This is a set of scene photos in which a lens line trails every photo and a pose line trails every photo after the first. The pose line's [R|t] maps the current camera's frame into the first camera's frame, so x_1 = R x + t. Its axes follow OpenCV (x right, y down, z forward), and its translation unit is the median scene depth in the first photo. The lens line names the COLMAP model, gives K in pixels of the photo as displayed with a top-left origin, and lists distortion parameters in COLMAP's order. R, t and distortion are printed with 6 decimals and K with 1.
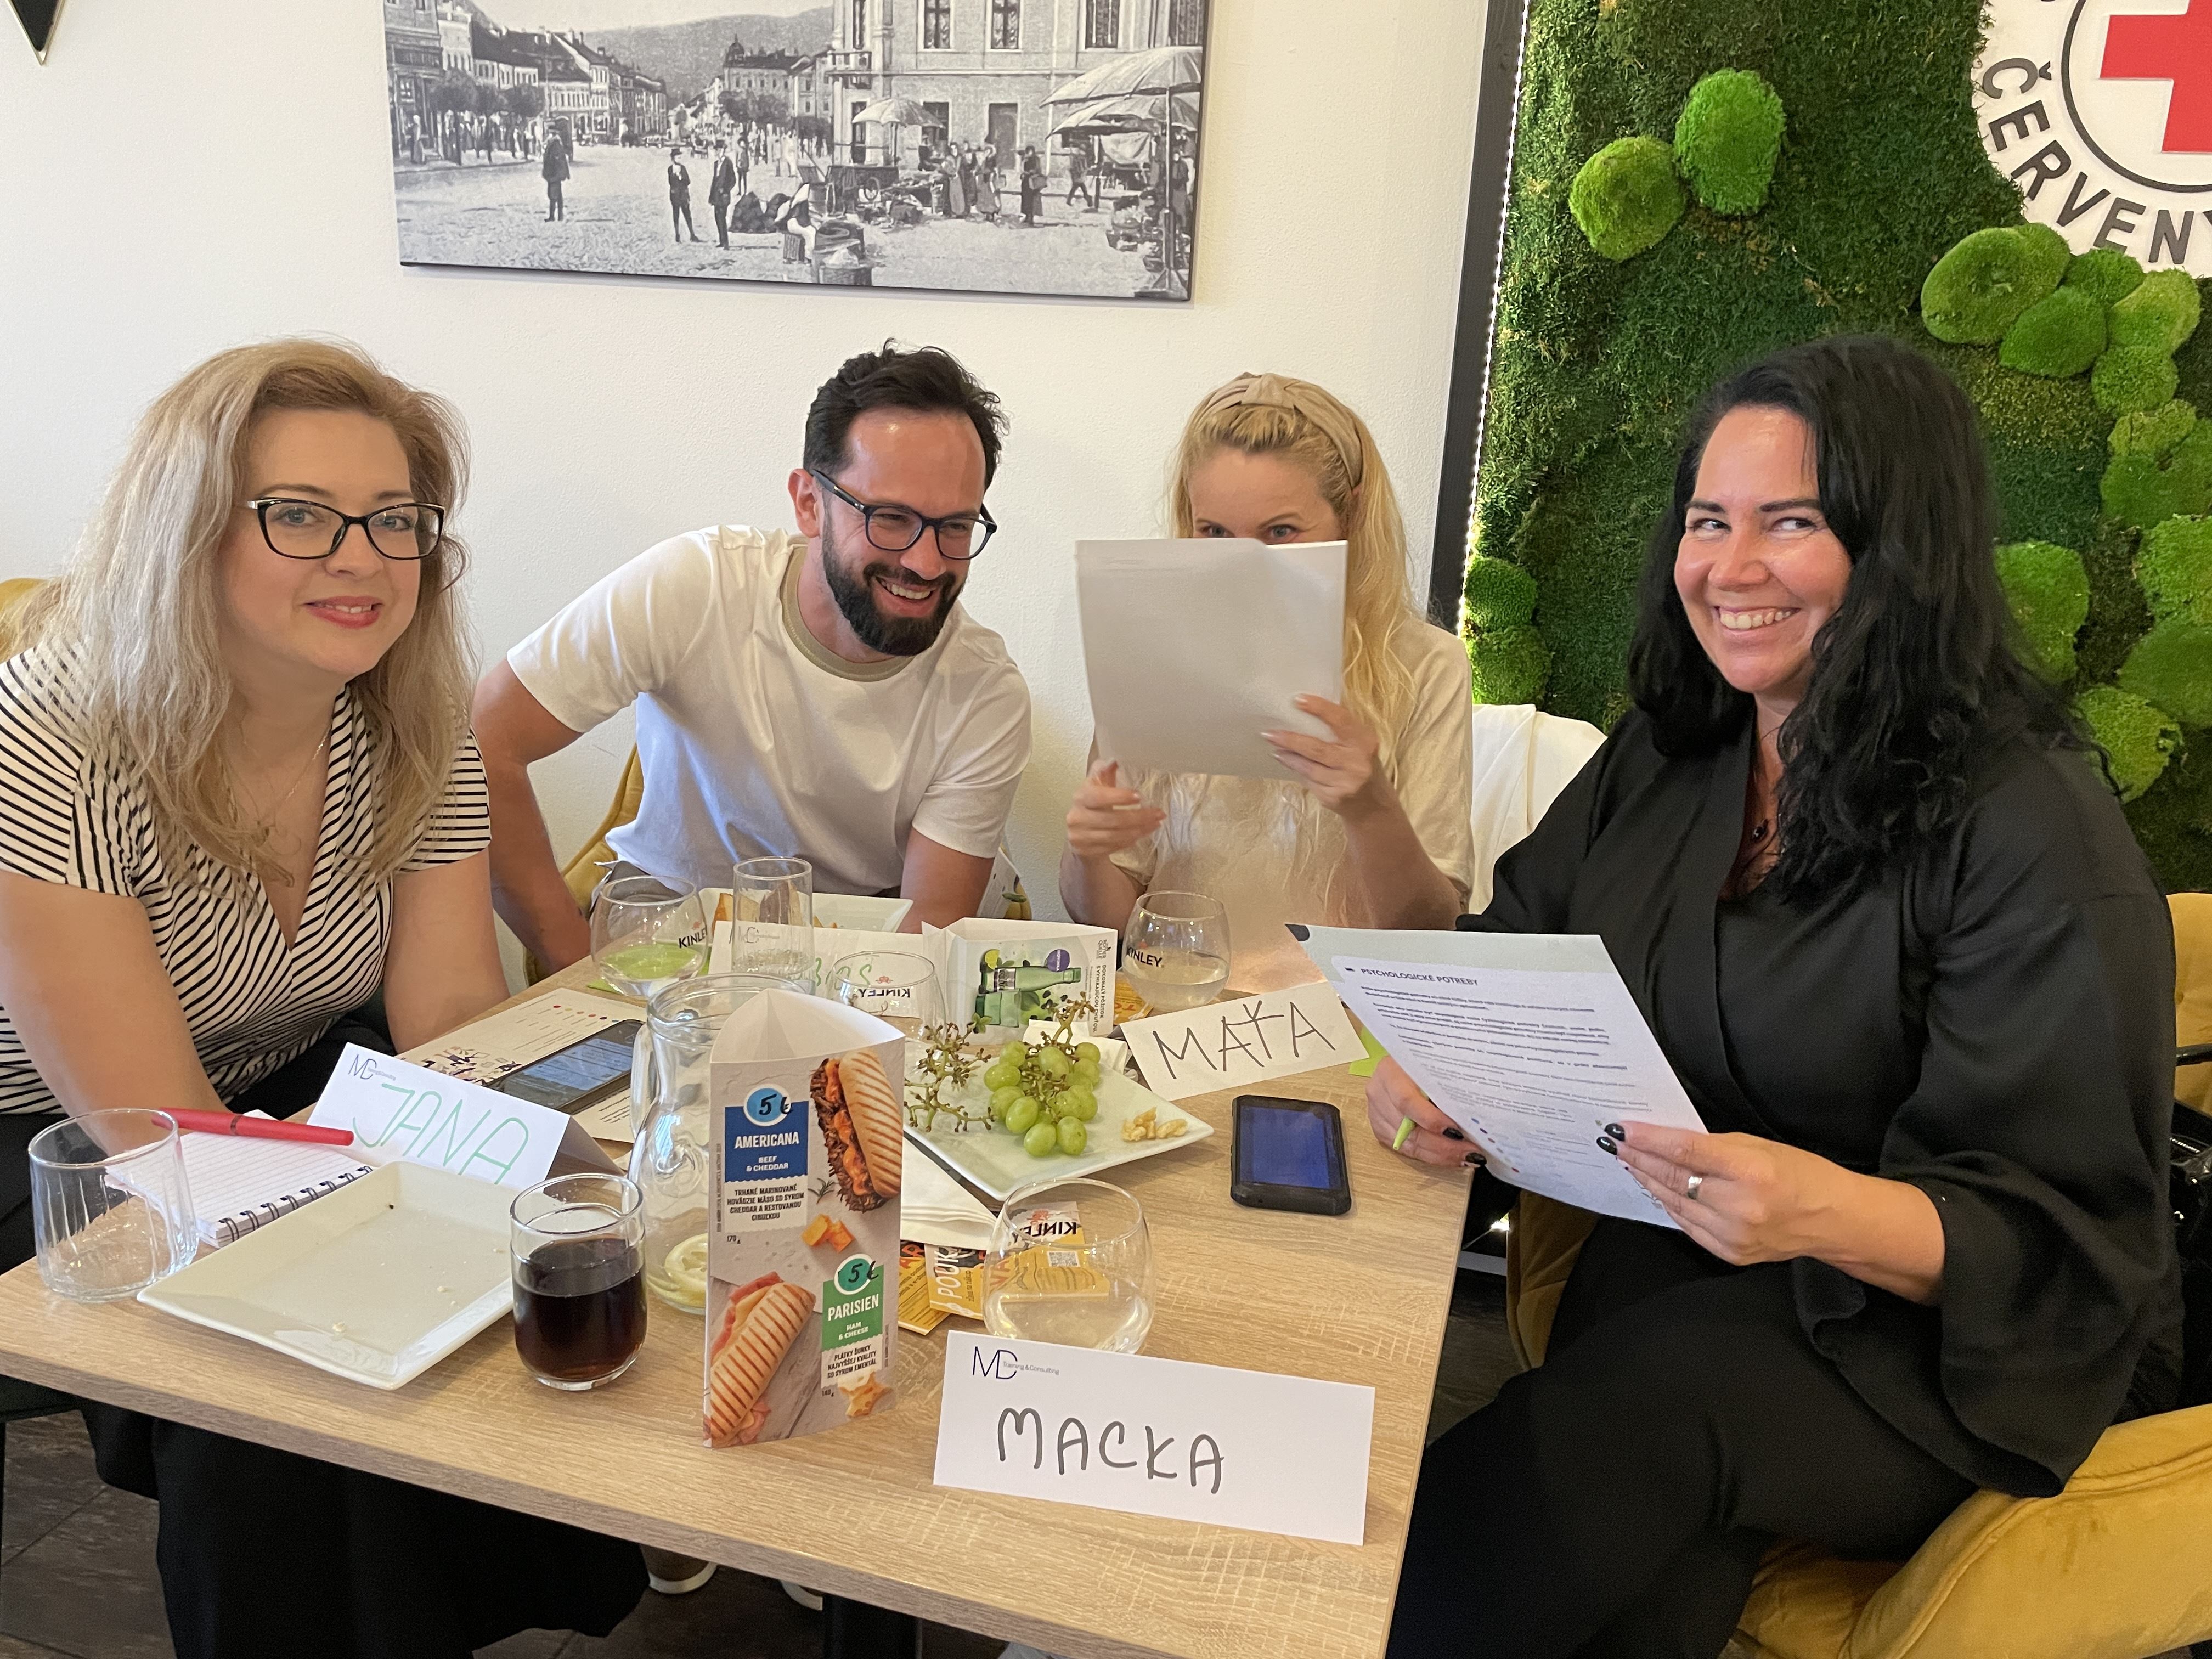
lens RADIAL K [[1642.6, 0, 1112.1], [0, 1642.6, 814.4], [0, 0, 1]] dist [0.090510, -0.117905]
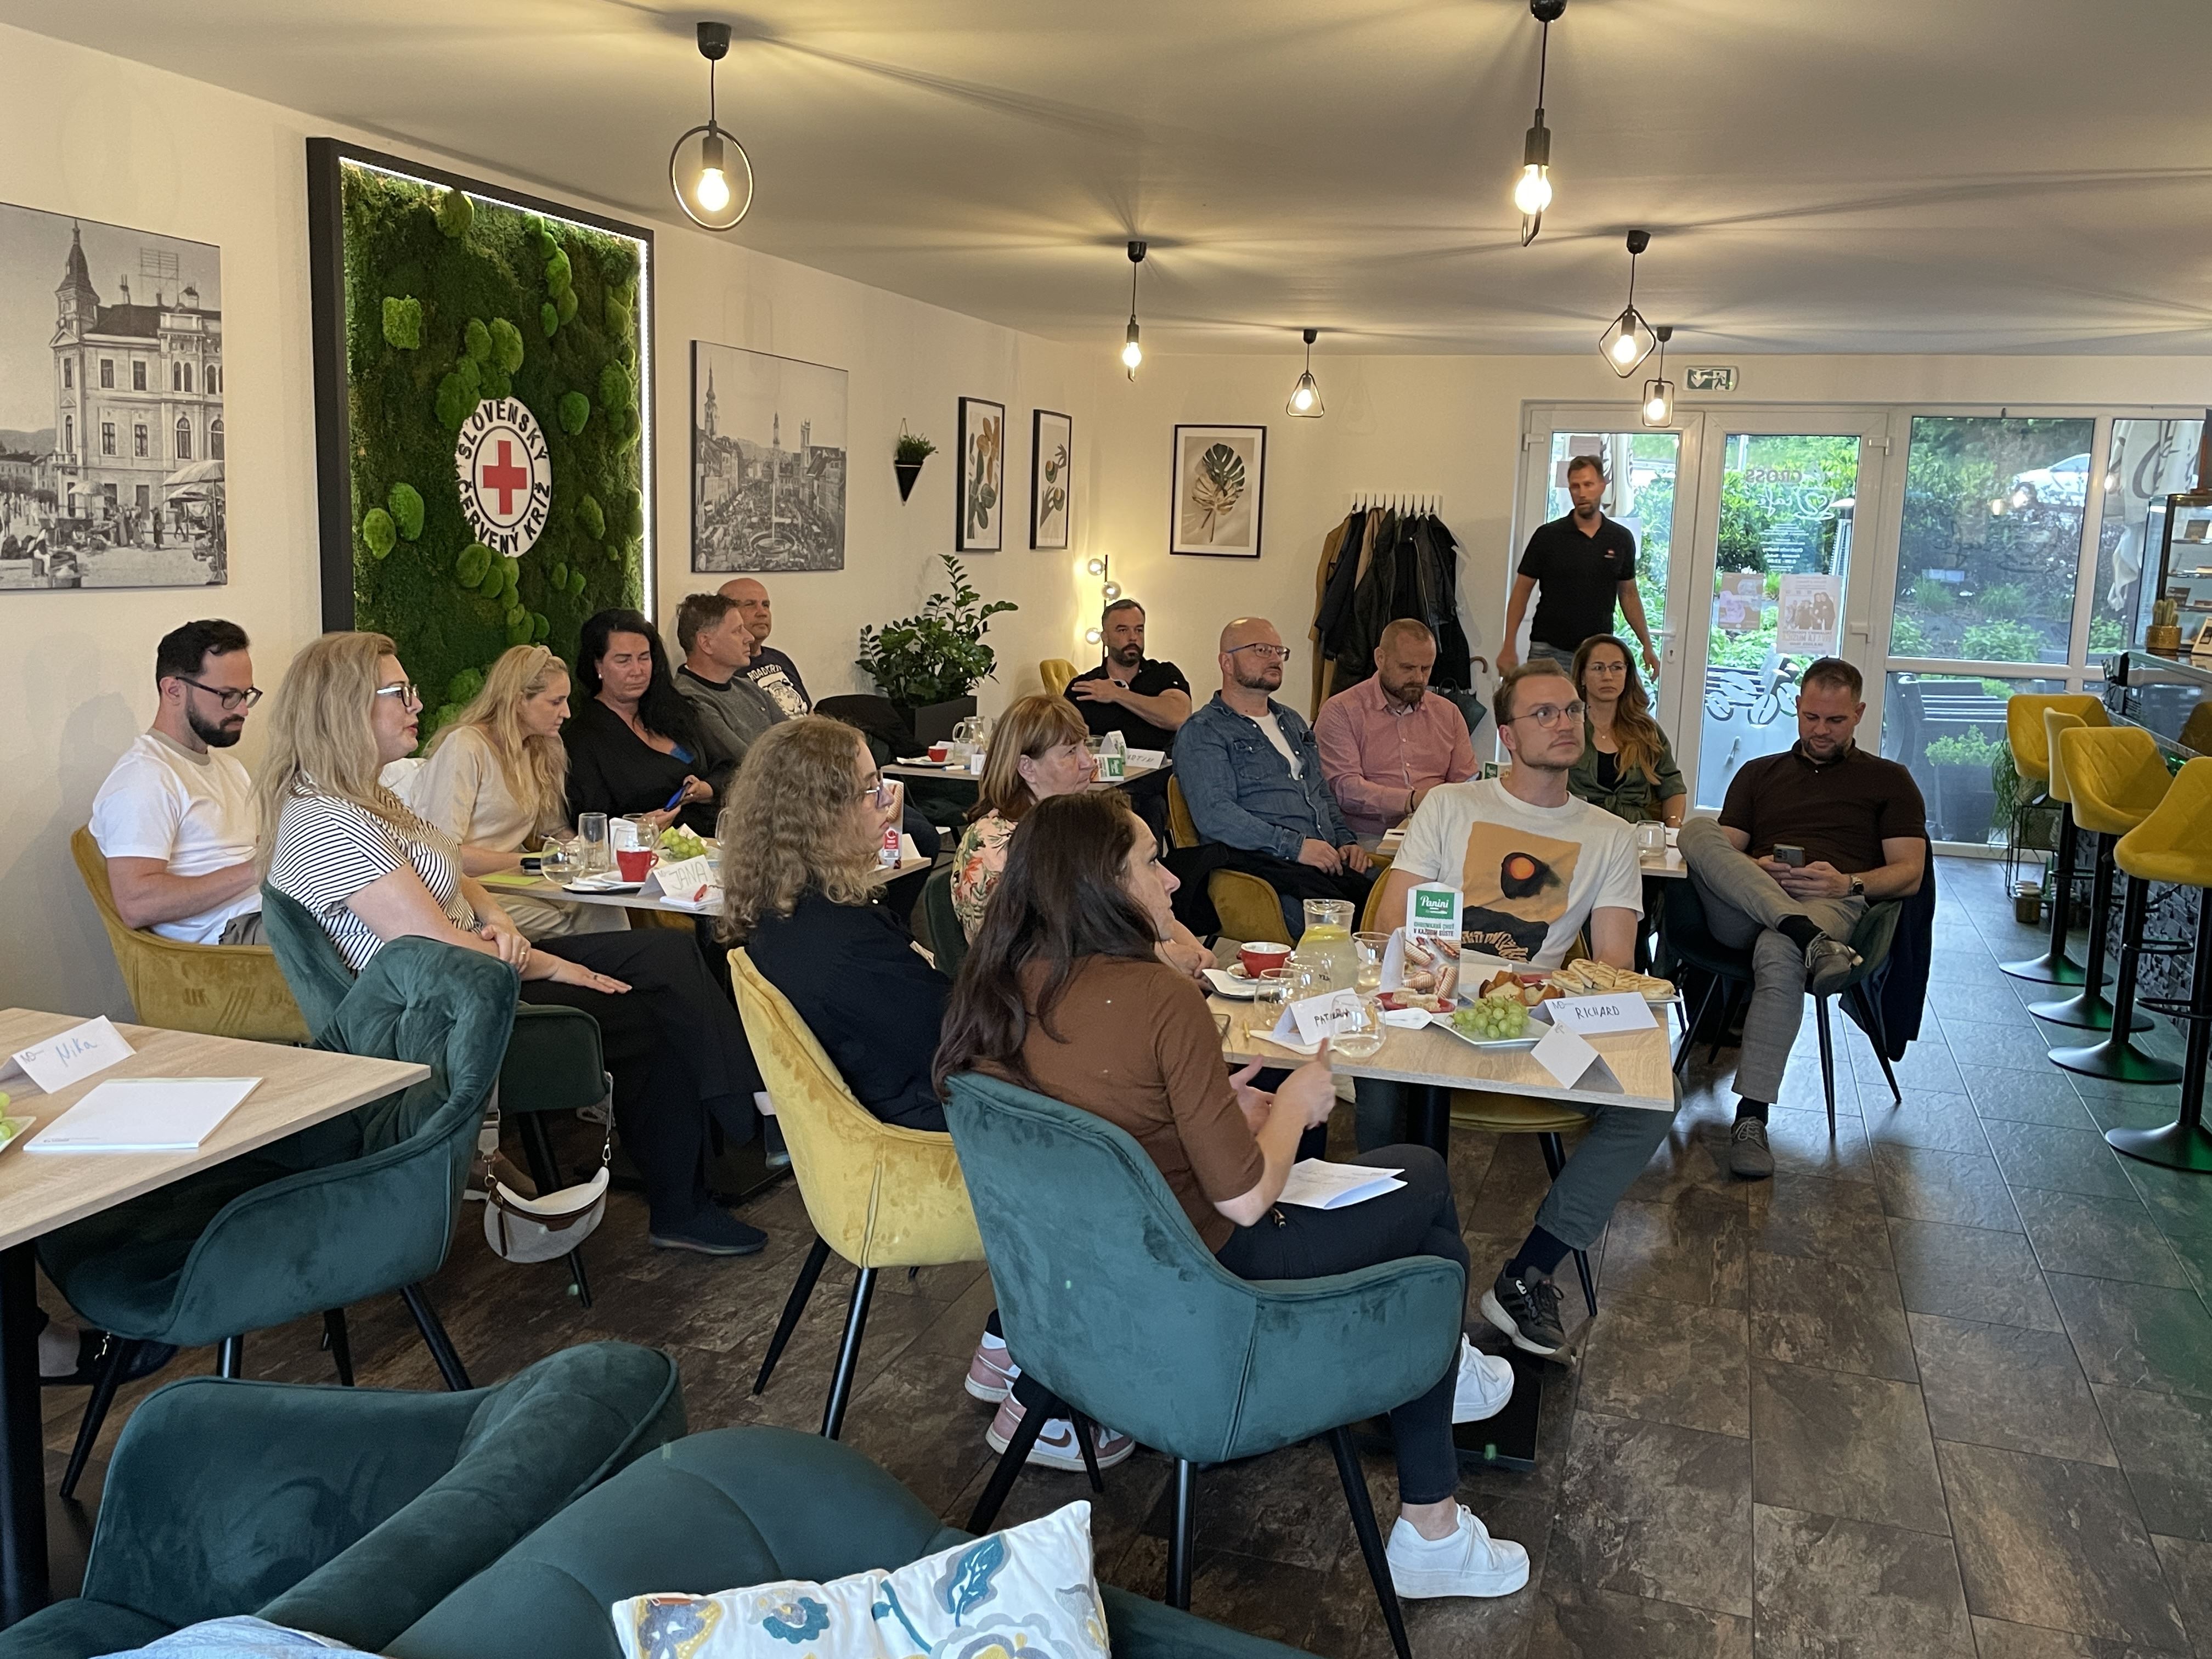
lens RADIAL K [[1929.3, 0, 1106.0], [0, 1929.3, 829.5], [0, 0, 1]] dist [0.065050, -0.099199]
pose [[0.039300, -0.197339, 0.979547, -2.081819], [0.234868, 0.954664, 0.182903, -0.211823], [-0.971233, 0.222876, 0.083867, -0.084791]]
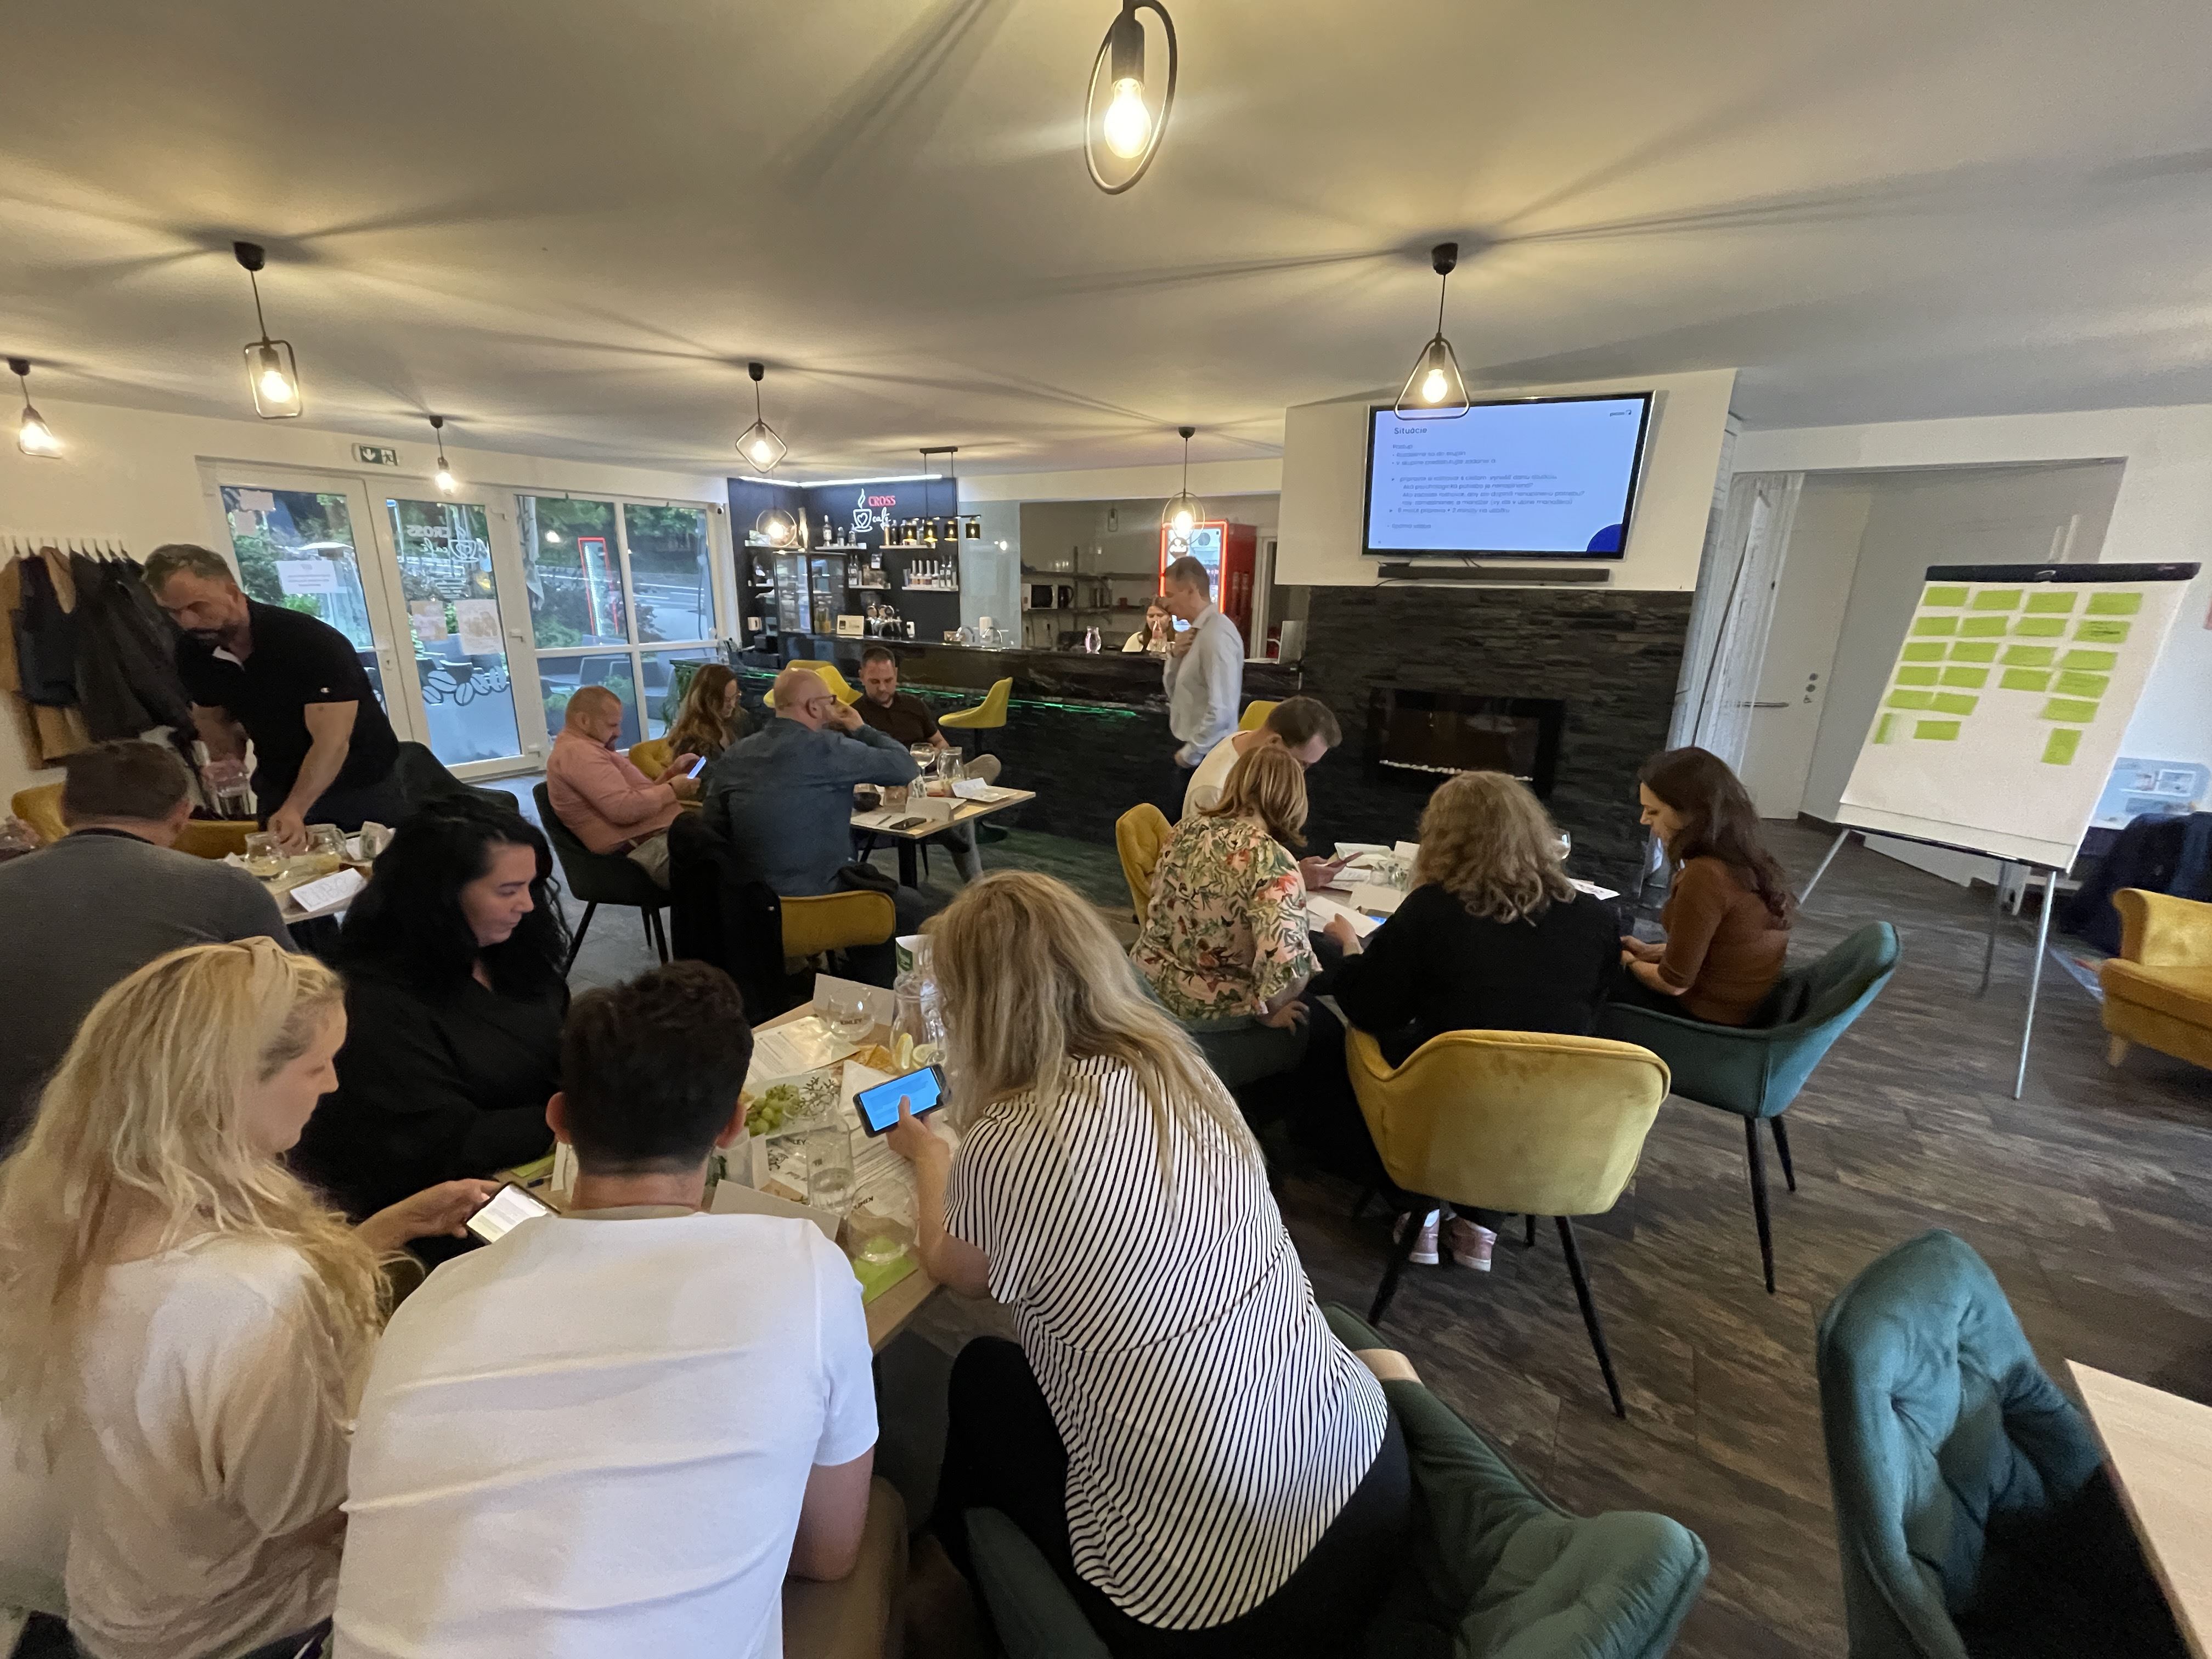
lens RADIAL K [[892.1, 0, 1098.0], [0, 892.1, 826.8], [0, 0, 1]] dist [-0.002740, -0.000264]
pose [[-0.959172, -0.130463, 0.250936, -0.410447], [0.017484, 0.858202, 0.513014, -0.442738], [-0.282283, 0.496457, -0.820882, 0.917355]]
